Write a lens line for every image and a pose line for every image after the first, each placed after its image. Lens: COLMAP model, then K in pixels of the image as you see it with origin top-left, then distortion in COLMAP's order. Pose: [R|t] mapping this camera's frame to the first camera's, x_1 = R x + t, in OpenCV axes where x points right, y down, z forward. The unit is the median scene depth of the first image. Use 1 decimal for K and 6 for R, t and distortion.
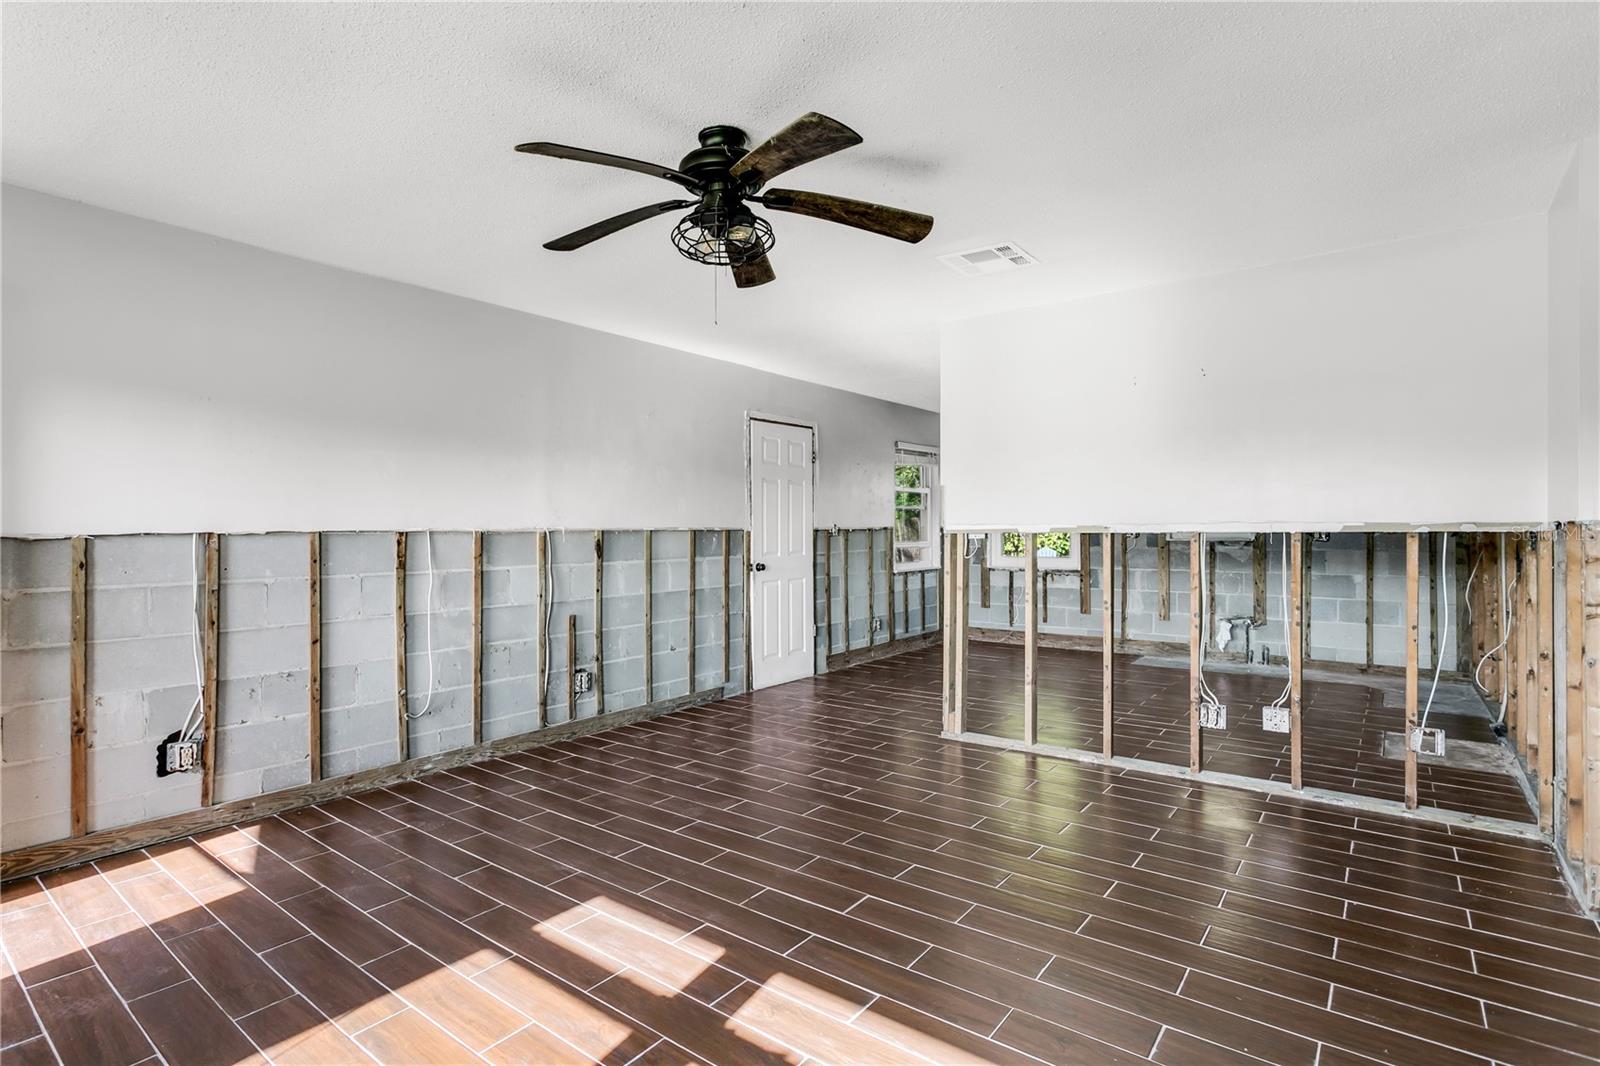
lens RADIAL K [[801.8, 0, 796.0], [0, 801.8, 529.3], [0, 0, 1]] dist [-0.002585, 0.000014]
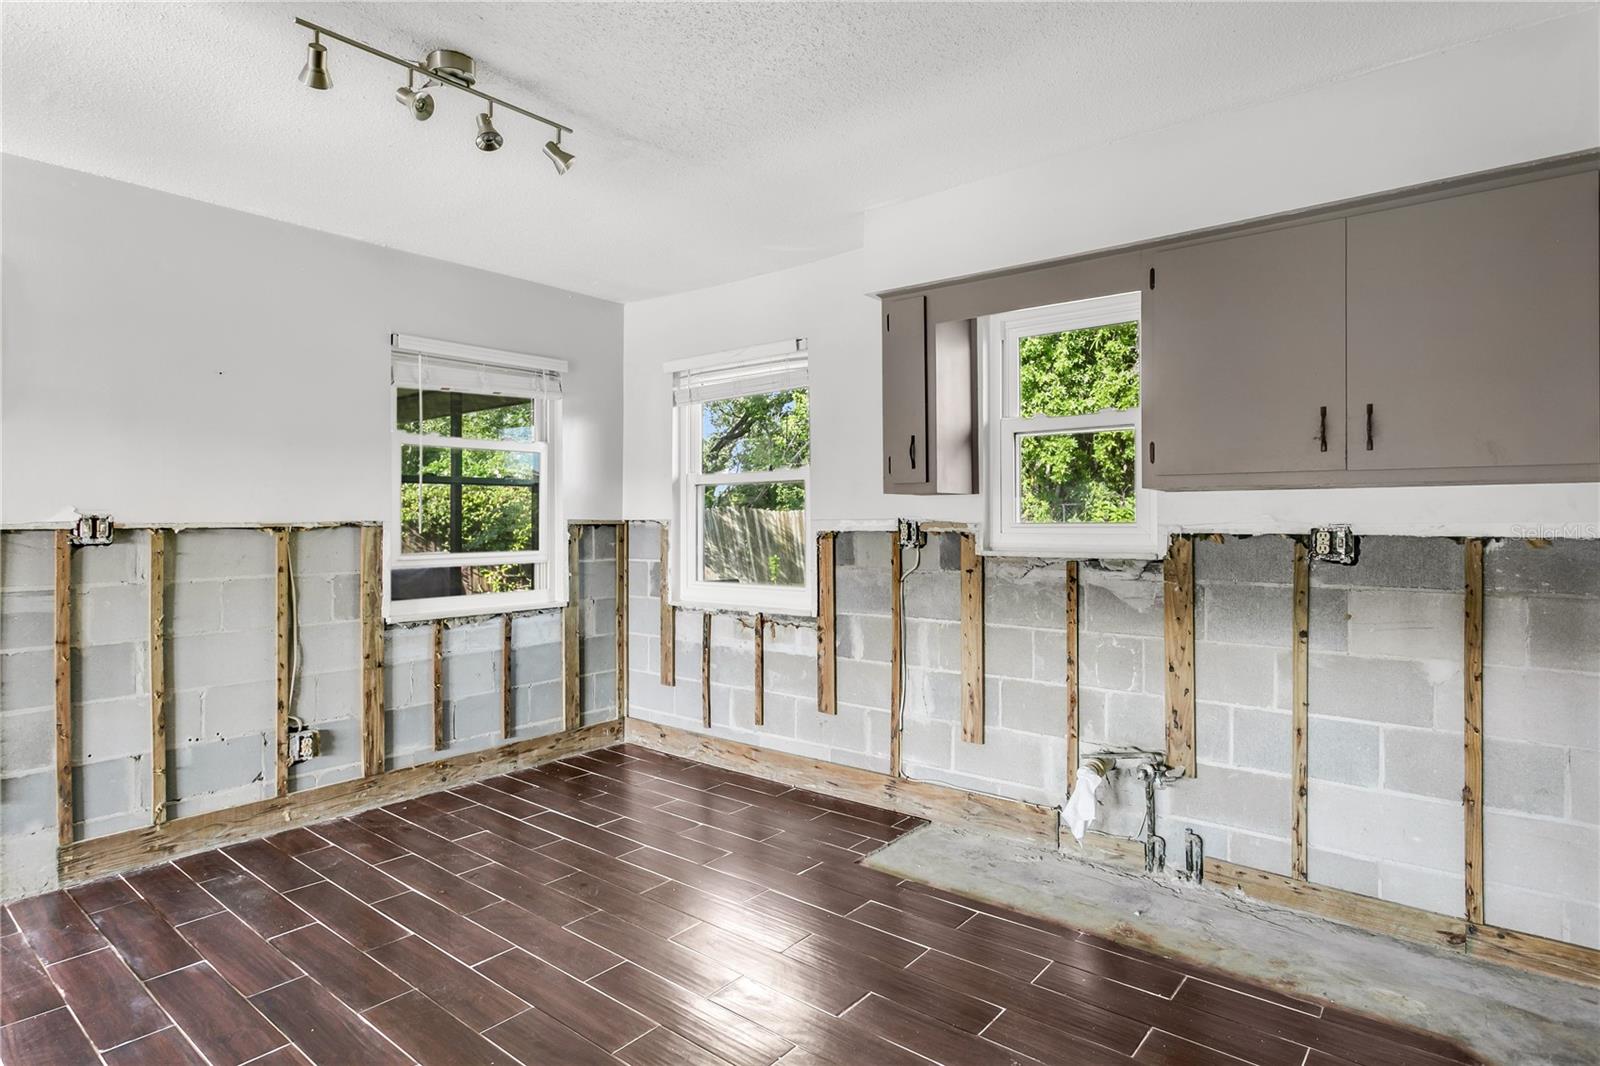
lens RADIAL K [[872.5, 0, 792.3], [0, 872.5, 521.2], [0, 0, 1]] dist [0.001435, 0.001600]
pose [[0.999293, 0.002217, -0.037520, 0.437325], [-0.002212, 0.999998, 0.000169, -0.004338], [0.037520, -0.000086, 0.999296, 0.613316]]
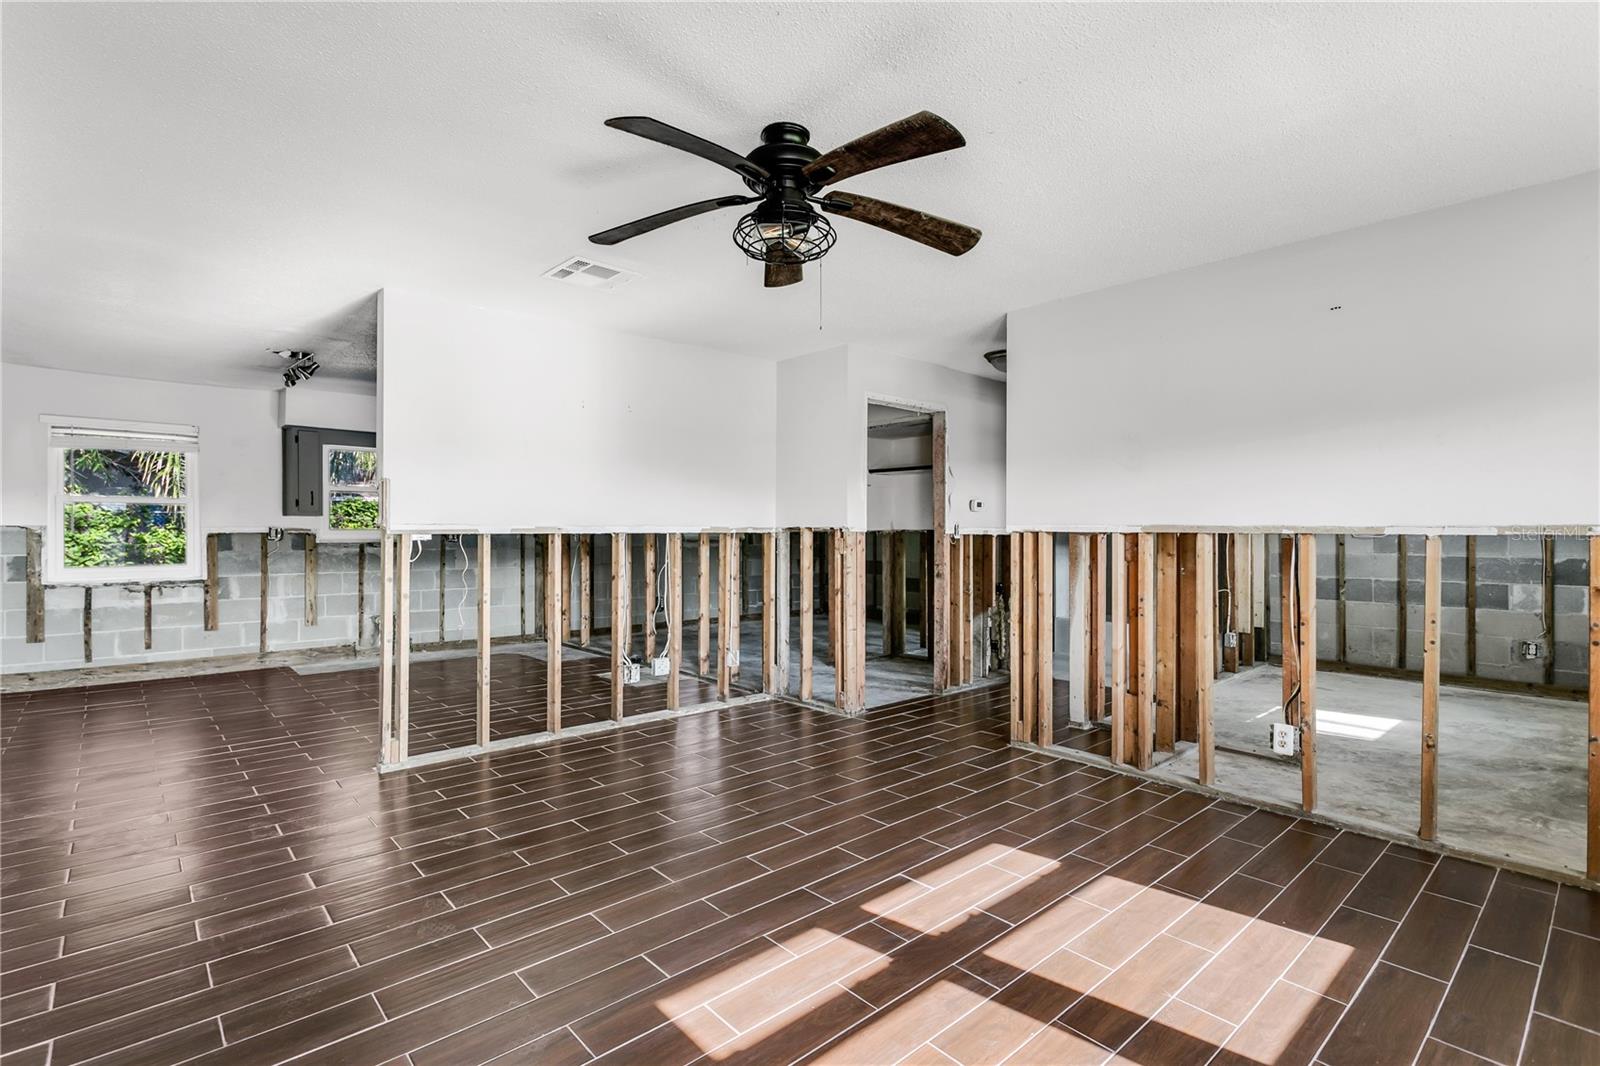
lens RADIAL K [[762.7, 0, 782.9], [0, 762.7, 532.2], [0, 0, 1]] dist [0.000350, -0.000064]
pose [[0.186855, 0.004183, 0.982379, -0.388563], [-0.001348, 0.999991, -0.004002, 0.004330], [-0.982387, -0.000577, 0.186859, 0.310316]]
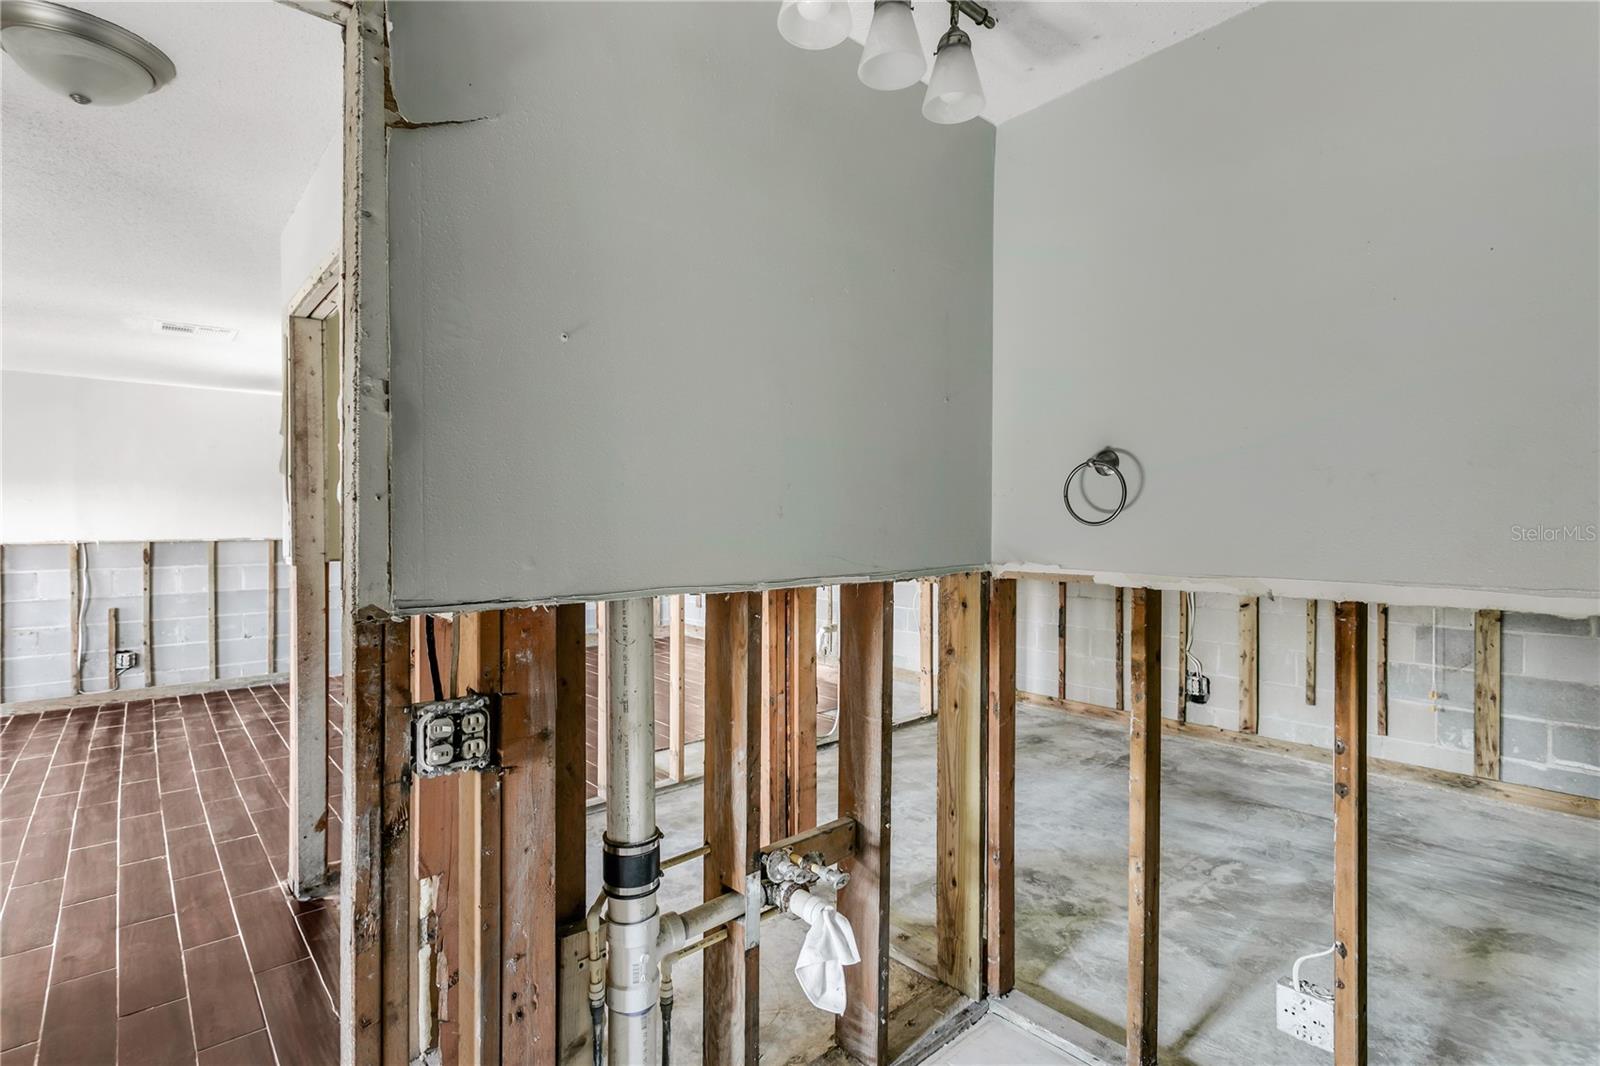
lens RADIAL K [[762.7, 0, 782.9], [0, 762.7, 532.2], [0, 0, 1]] dist [0.000350, -0.000064]
pose [[0.981243, 0.006354, -0.192673, 0.719832], [-0.003863, 0.999904, 0.013303, -0.025163], [0.192739, -0.012310, 0.981173, 0.007620]]
